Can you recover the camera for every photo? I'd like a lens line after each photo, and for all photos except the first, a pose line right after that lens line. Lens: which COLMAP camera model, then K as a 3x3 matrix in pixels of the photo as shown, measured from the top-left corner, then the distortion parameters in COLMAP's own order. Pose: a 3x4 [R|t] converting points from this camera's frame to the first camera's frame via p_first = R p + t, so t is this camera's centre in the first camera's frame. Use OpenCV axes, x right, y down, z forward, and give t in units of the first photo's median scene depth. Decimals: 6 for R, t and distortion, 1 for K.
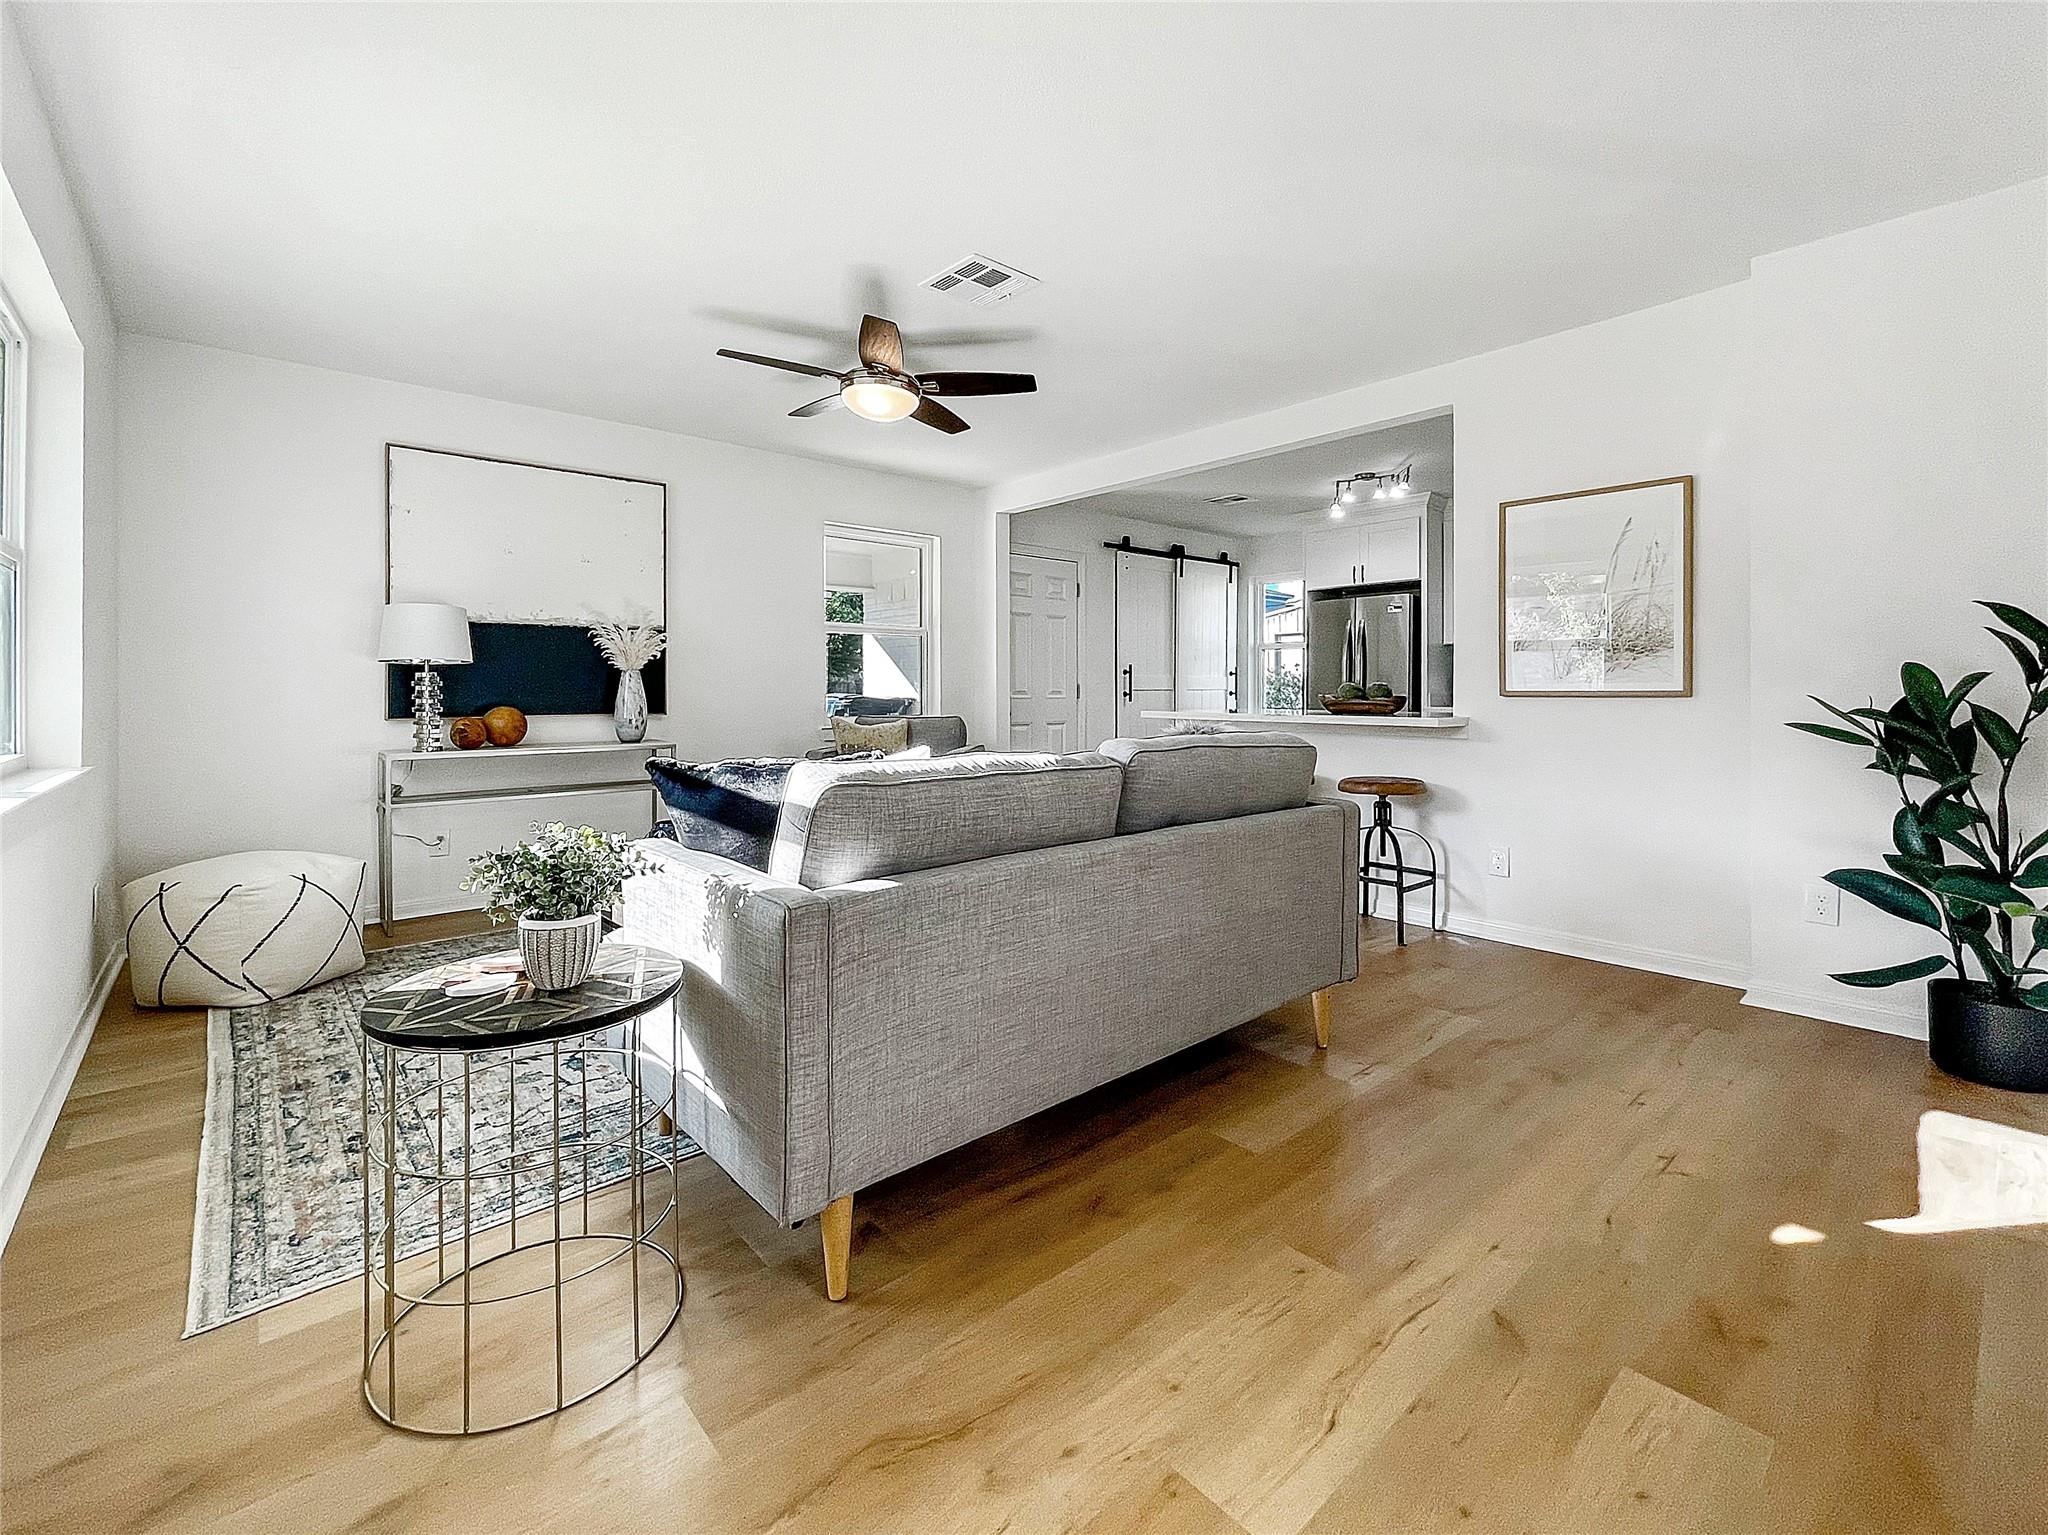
lens RADIAL K [[912.0, 0, 1018.6], [0, 912.0, 670.5], [0, 0, 1]] dist [-0.001253, 0.002232]
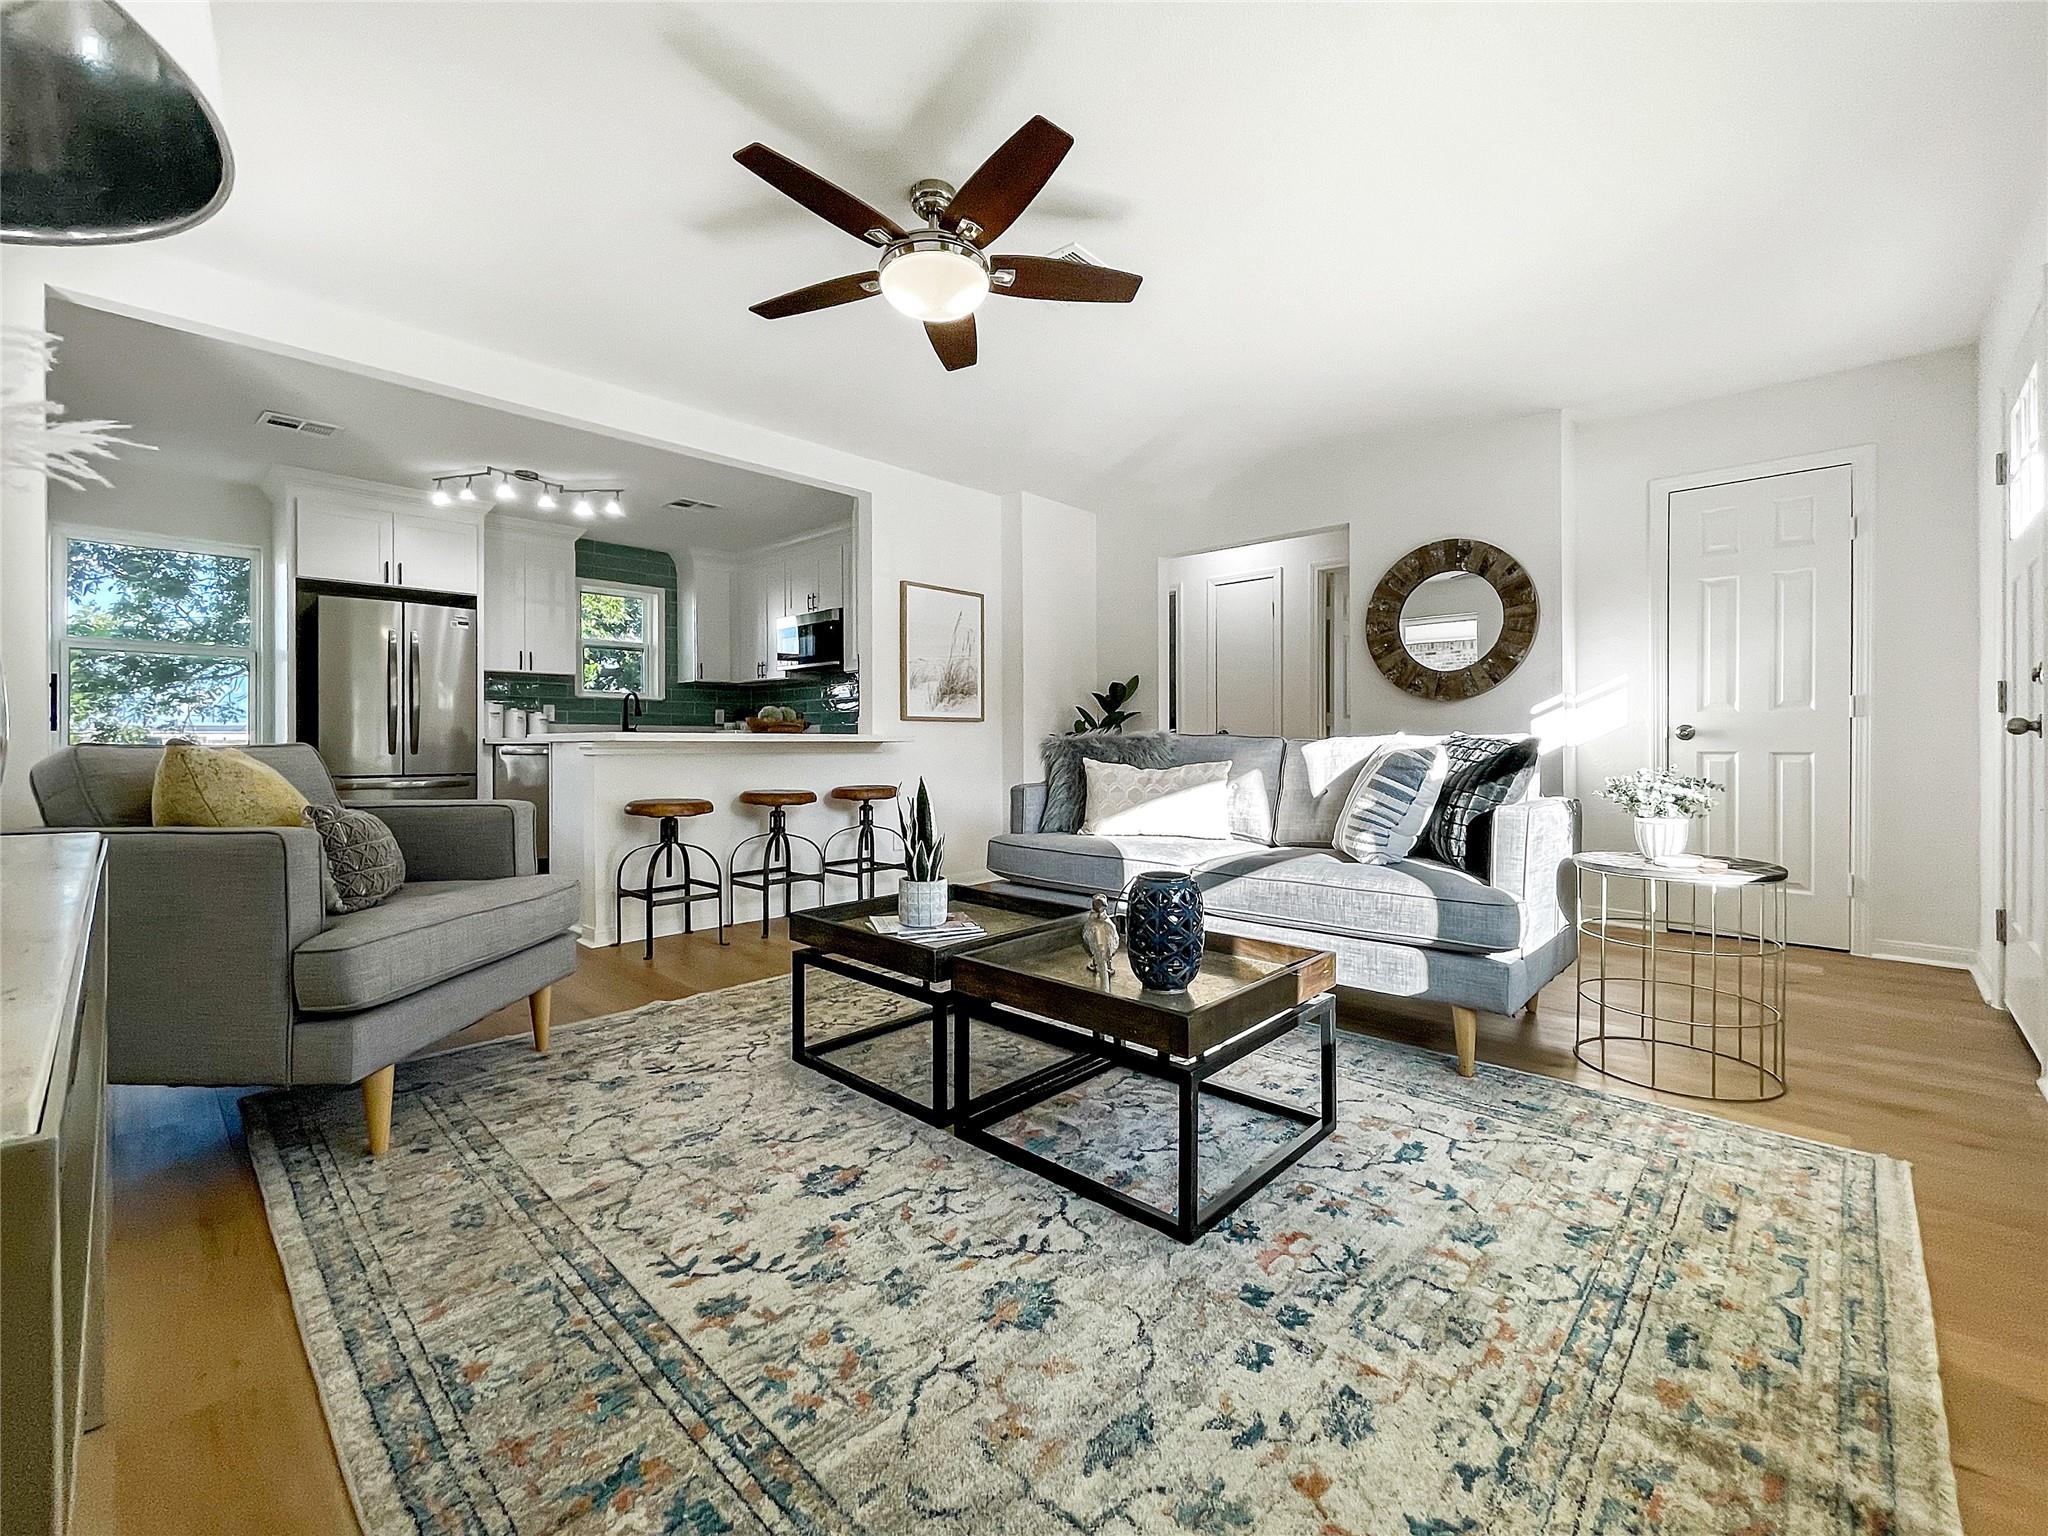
lens RADIAL K [[845.6, 0, 1021.5], [0, 845.6, 736.6], [0, 0, 1]] dist [-0.003422, 0.002255]
pose [[-0.092350, 0.002975, 0.995722, -0.659067], [-0.019869, 0.999791, -0.004830, 0.048023], [-0.995528, -0.020230, -0.092272, 0.787778]]
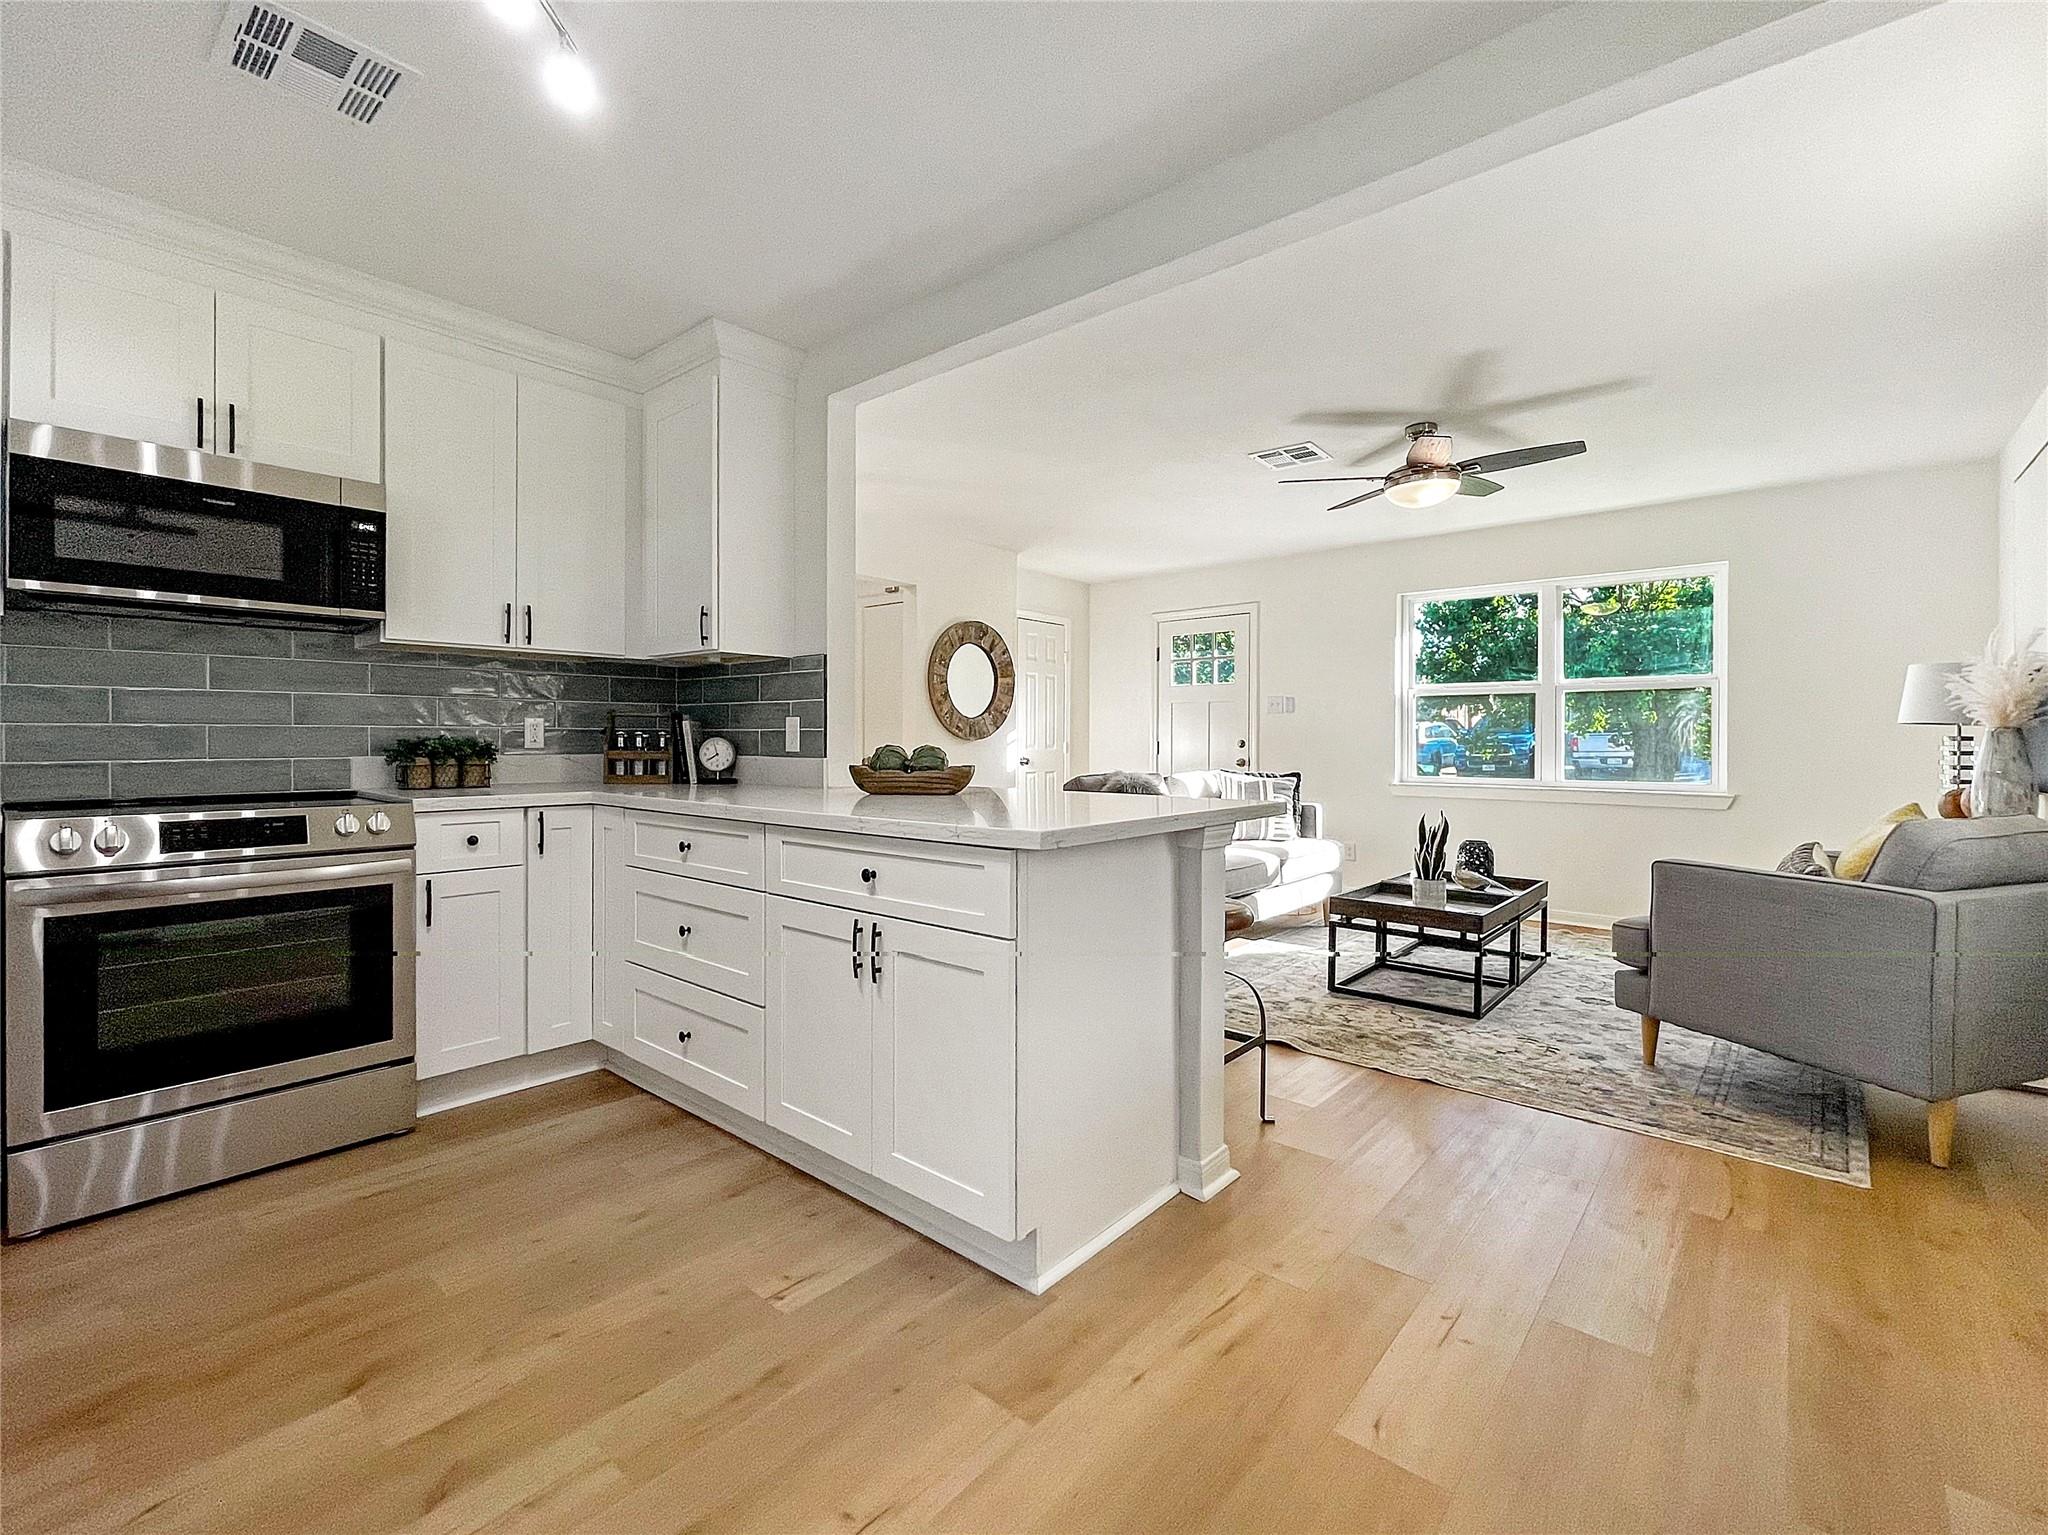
lens RADIAL K [[903.7, 0, 1028.9], [0, 903.7, 745.0], [0, 0, 1]] dist [-0.006187, -0.002265]
pose [[-0.990806, 0.001267, -0.135288, 0.390498], [0.004228, 0.999758, -0.021598, 0.028497], [0.135228, -0.021972, -0.990571, 1.615757]]
